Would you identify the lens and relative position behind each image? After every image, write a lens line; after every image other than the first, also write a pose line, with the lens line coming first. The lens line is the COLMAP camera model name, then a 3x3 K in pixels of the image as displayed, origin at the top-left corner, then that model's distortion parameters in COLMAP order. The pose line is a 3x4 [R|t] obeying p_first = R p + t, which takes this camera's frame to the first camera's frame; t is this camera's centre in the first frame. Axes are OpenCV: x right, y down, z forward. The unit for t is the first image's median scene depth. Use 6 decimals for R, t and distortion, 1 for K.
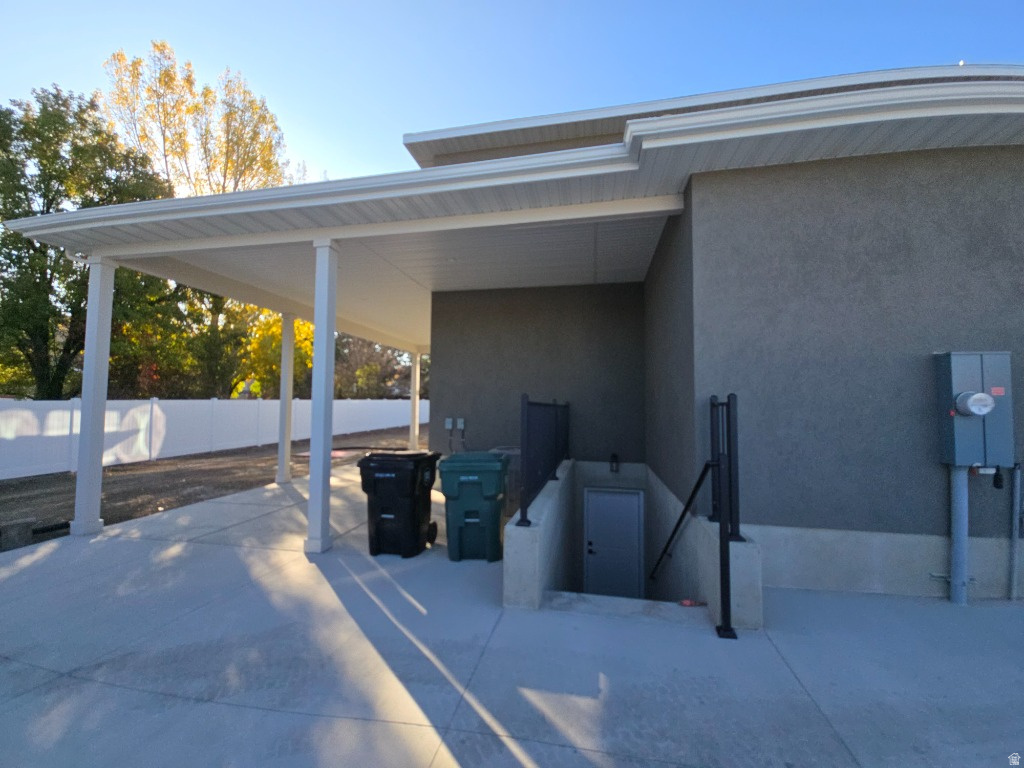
lens RADIAL K [[411.4, 0, 515.7], [0, 411.4, 384.9], [0, 0, 1]] dist [0.002557, -0.001017]
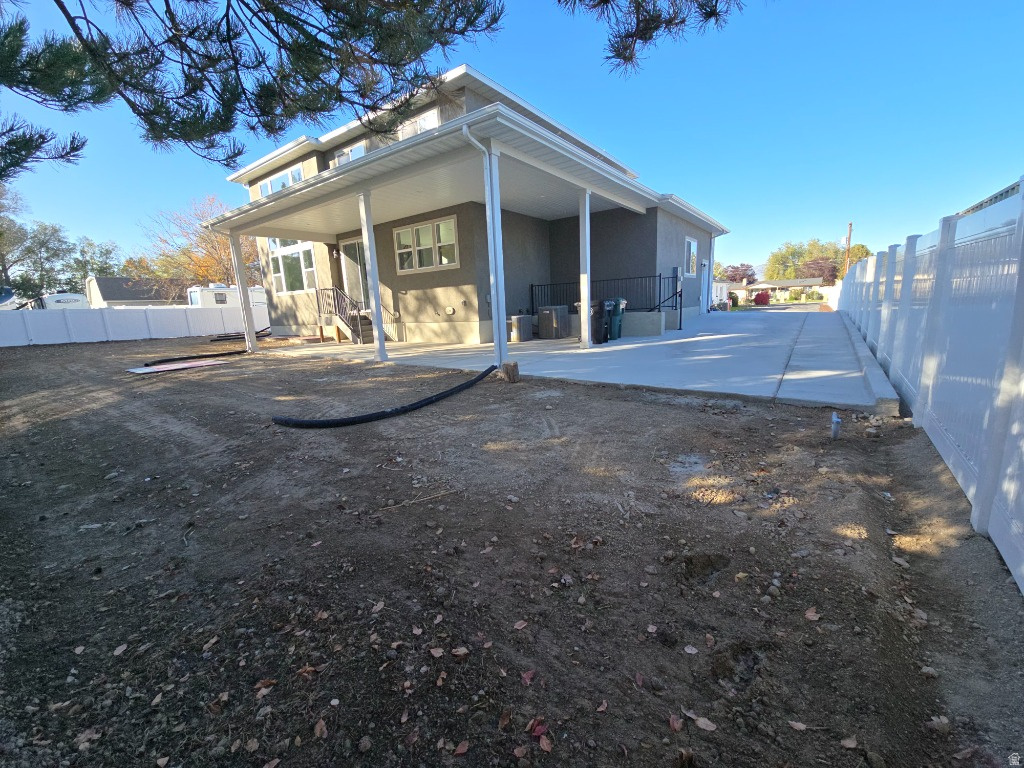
lens RADIAL K [[411.4, 0, 513.8], [0, 411.4, 382.5], [0, 0, 1]] dist [0.002557, -0.001017]
pose [[0.420579, -0.198481, 0.885279, -2.599958], [0.004839, 0.976253, 0.216579, 0.115323], [-0.907243, -0.086805, 0.411552, 0.459784]]
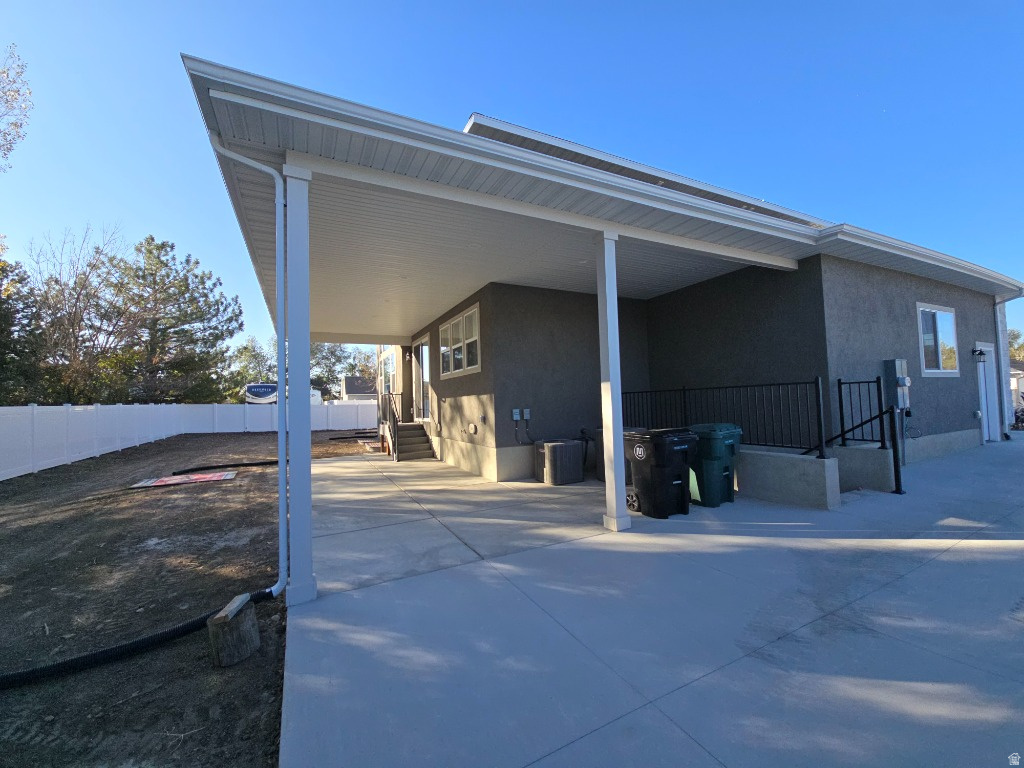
lens RADIAL K [[411.4, 0, 515.7], [0, 411.4, 384.3], [0, 0, 1]] dist [0.002557, -0.001017]
pose [[0.791318, -0.003580, 0.611395, -1.351188], [0.005519, 0.999984, -0.001288, 0.034824], [-0.611380, 0.004393, 0.791325, 0.331098]]
